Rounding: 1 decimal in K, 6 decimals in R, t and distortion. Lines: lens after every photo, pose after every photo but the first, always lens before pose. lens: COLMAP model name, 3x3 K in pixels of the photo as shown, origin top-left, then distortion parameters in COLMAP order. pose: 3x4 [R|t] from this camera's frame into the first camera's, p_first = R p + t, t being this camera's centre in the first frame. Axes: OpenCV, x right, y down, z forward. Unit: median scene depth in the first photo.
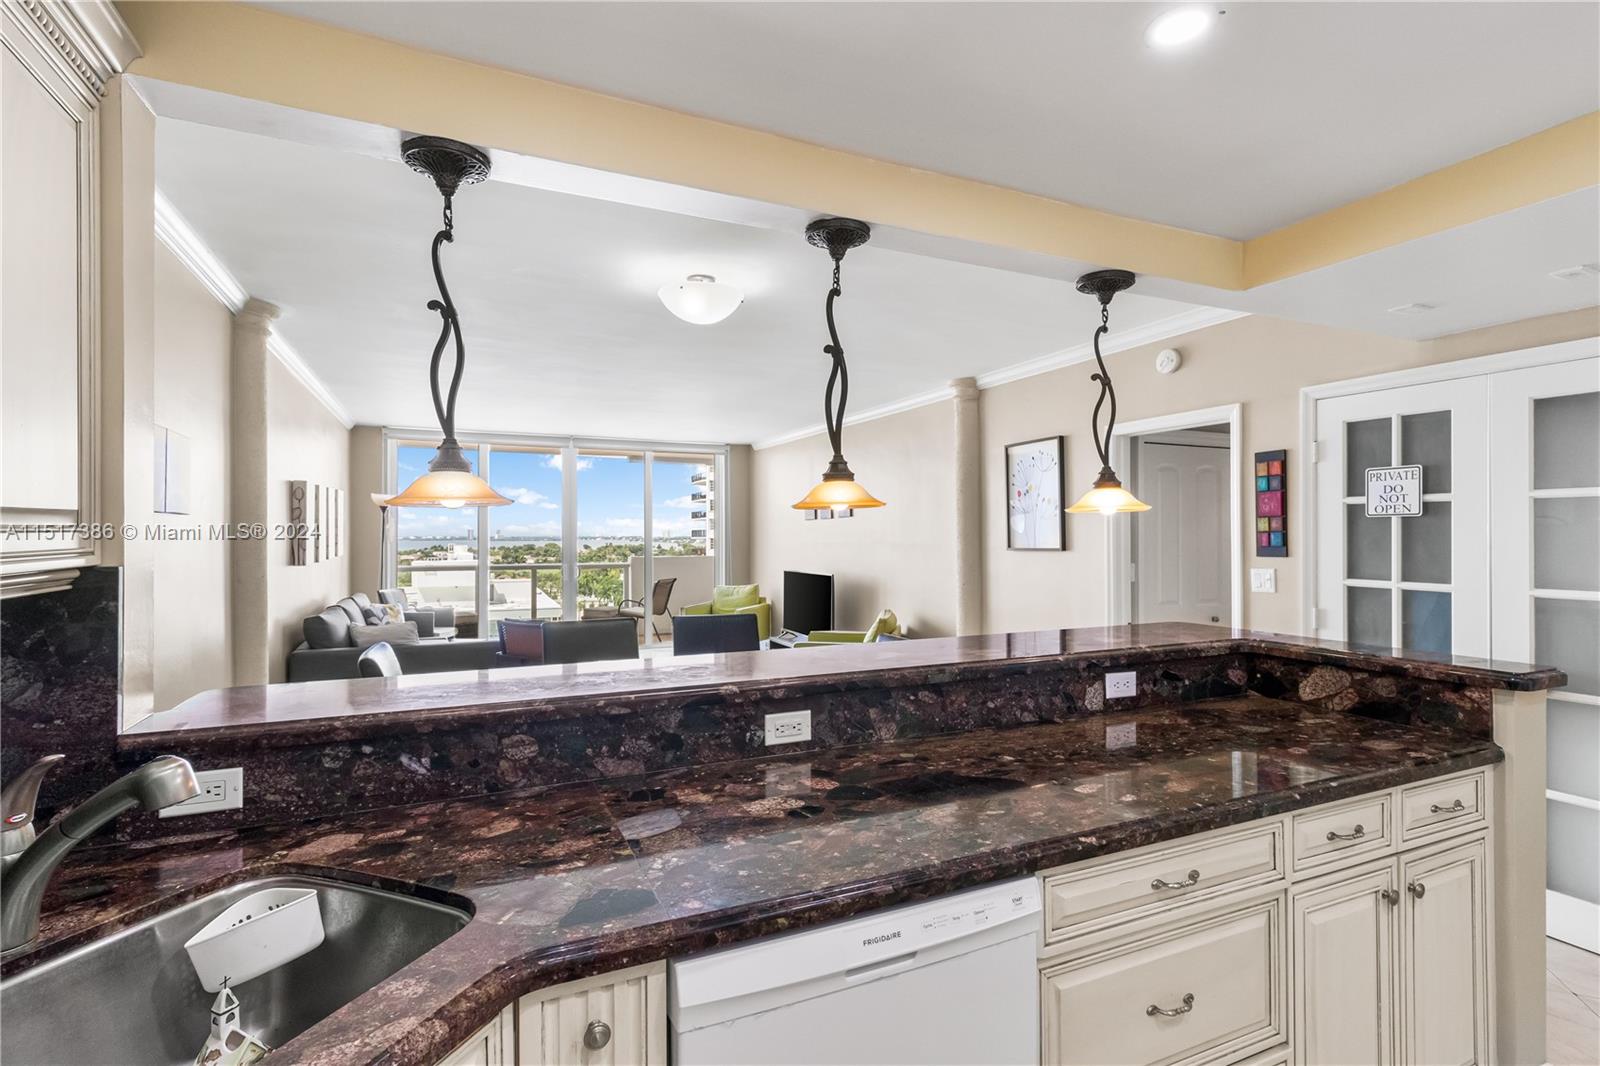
lens RADIAL K [[757.5, 0, 796.9], [0, 757.5, 524.2], [0, 0, 1]] dist [0.005443, -0.000560]
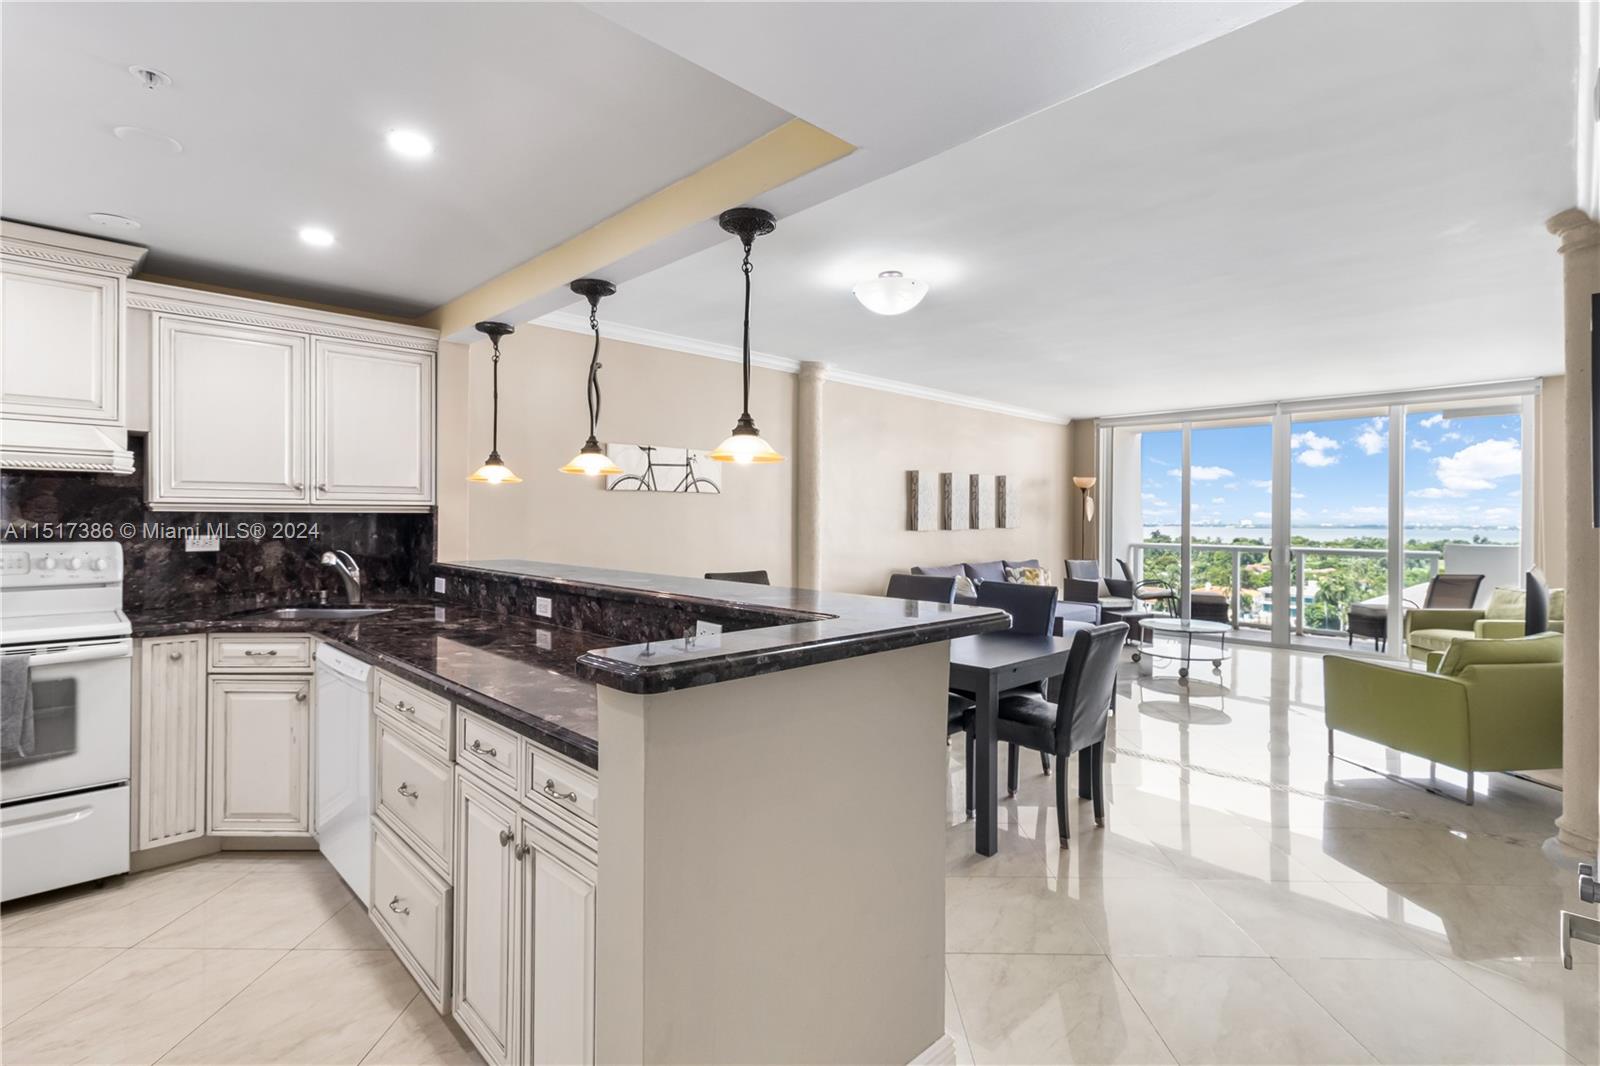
lens RADIAL K [[757.5, 0, 816.2], [0, 757.5, 512.6], [0, 0, 1]] dist [0.005443, -0.000560]
pose [[0.353916, -0.002963, -0.935273, 1.480252], [0.002371, 0.999995, -0.002271, 0.058800], [0.935274, -0.001413, 0.353921, 0.828339]]
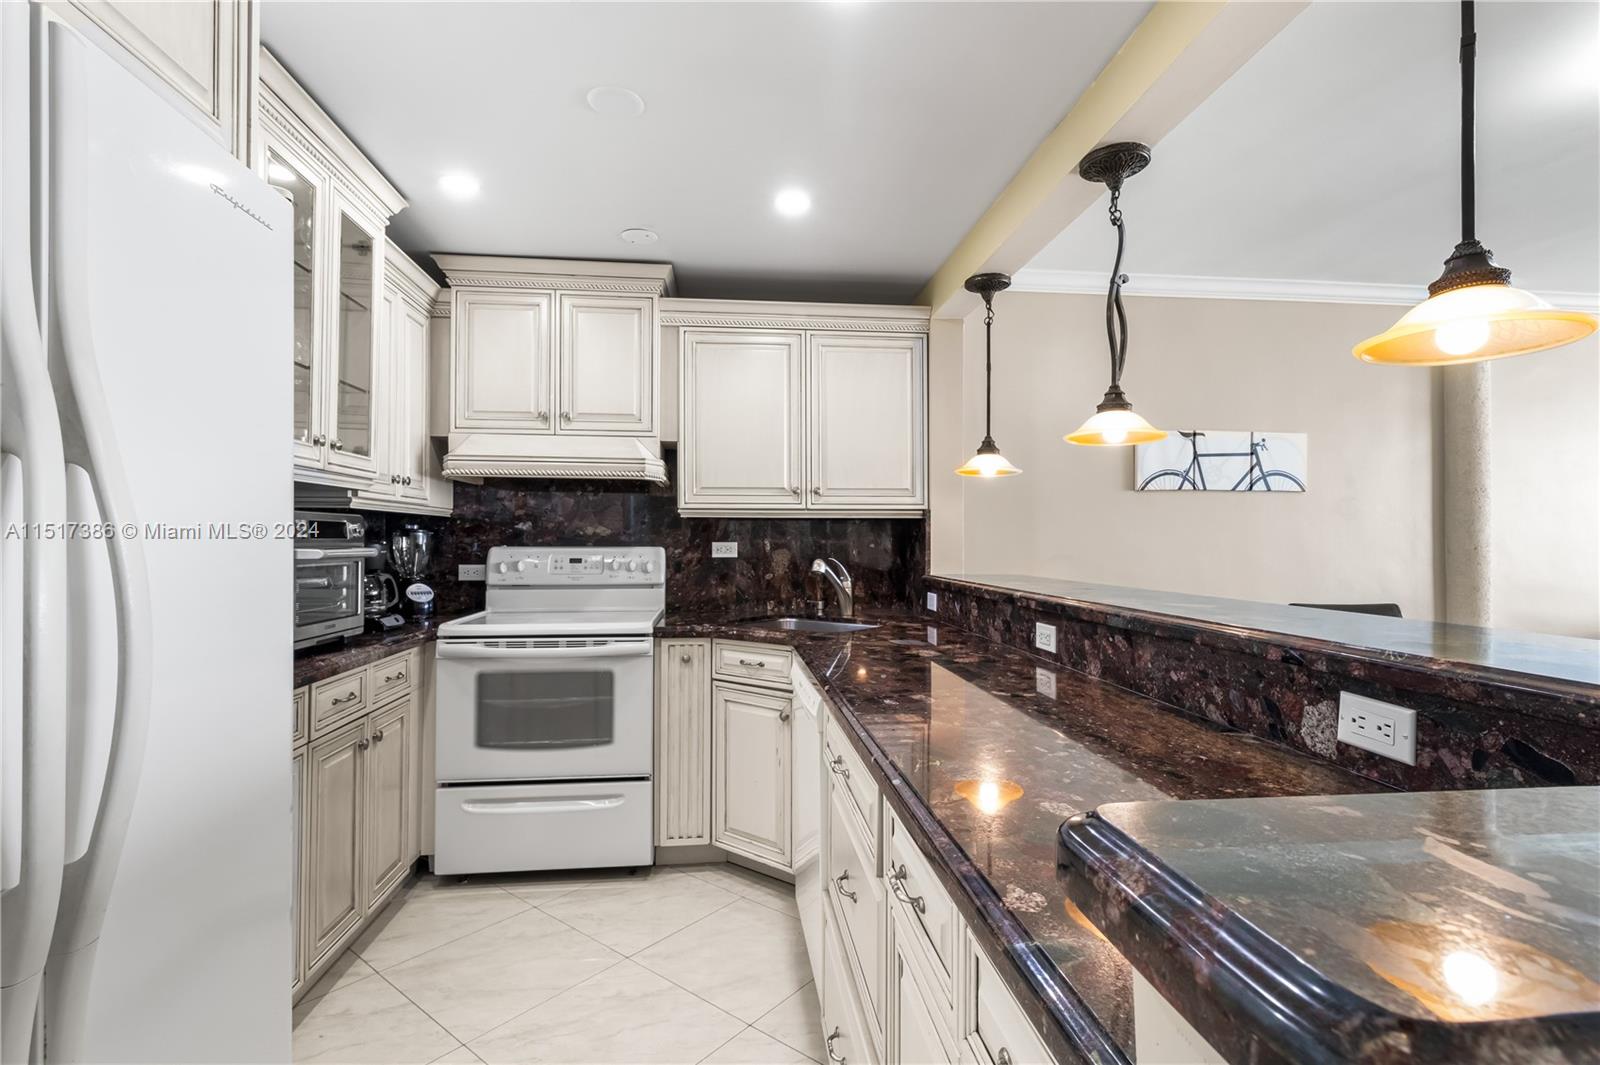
lens RADIAL K [[757.5, 0, 802.0], [0, 757.5, 534.3], [0, 0, 1]] dist [0.005443, -0.000560]
pose [[-0.314571, -0.009305, -0.949188, 1.032406], [0.007131, 0.999901, -0.012165, 0.104391], [0.949207, -0.010596, -0.314473, 0.863910]]
